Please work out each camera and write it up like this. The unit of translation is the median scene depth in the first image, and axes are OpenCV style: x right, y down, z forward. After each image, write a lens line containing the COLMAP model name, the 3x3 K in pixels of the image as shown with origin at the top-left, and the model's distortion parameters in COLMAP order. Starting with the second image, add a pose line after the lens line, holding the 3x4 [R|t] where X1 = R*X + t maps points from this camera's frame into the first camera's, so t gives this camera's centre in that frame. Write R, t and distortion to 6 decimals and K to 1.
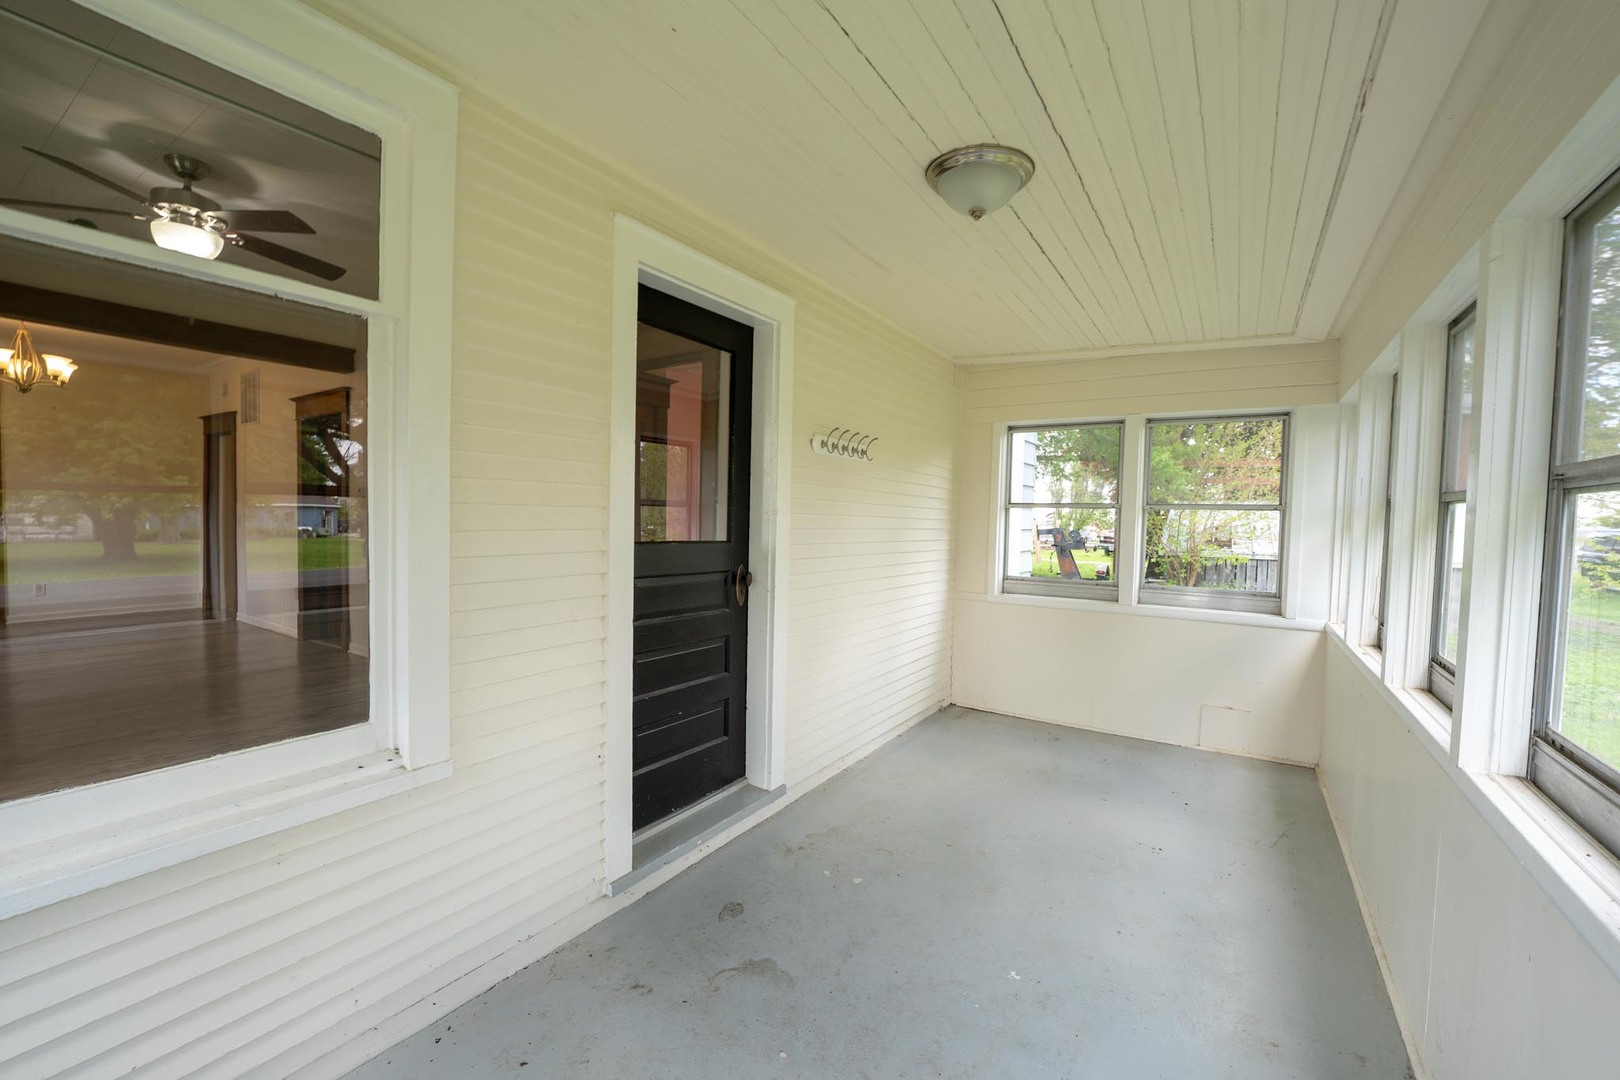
lens RADIAL K [[659.4, 0, 806.1], [0, 659.4, 541.2], [0, 0, 1]] dist [-0.016995, -0.000102]
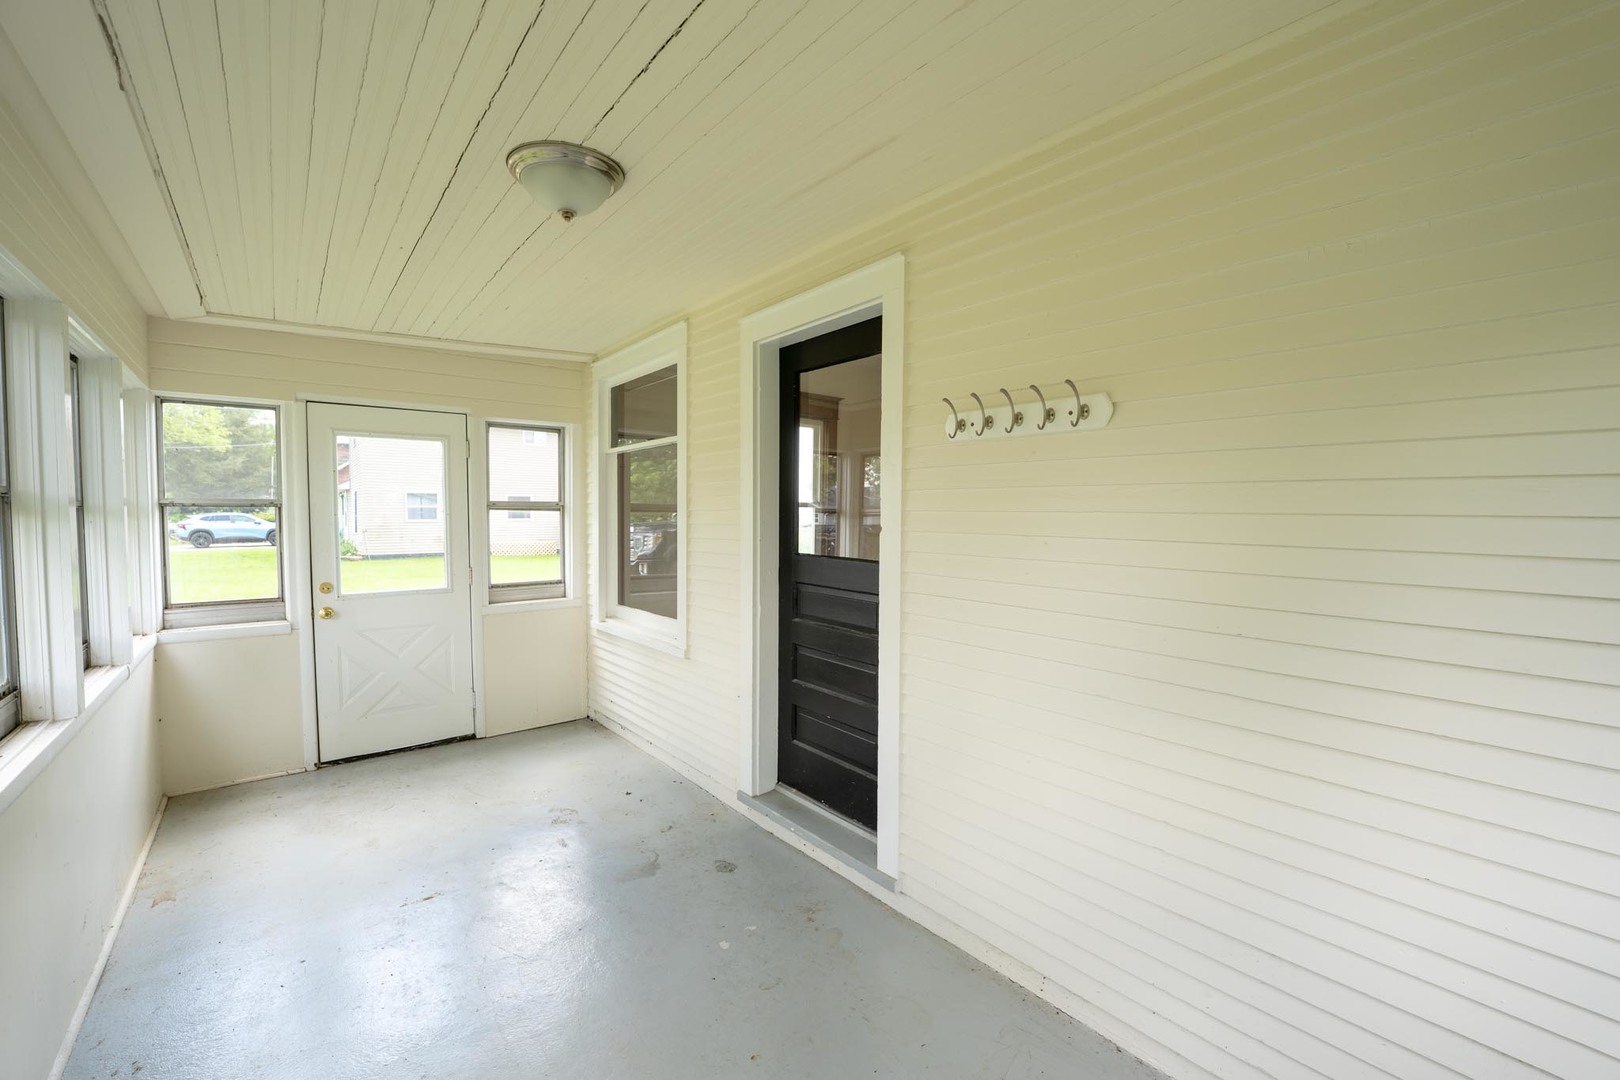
lens RADIAL K [[647.9, 0, 804.0], [0, 647.9, 539.7], [0, 0, 1]] dist [-0.000807, -0.000063]
pose [[-0.294568, 0.015244, -0.955509, 0.827093], [-0.043173, 0.998640, 0.029242, -0.055837], [0.954655, 0.049866, -0.293509, 1.261855]]
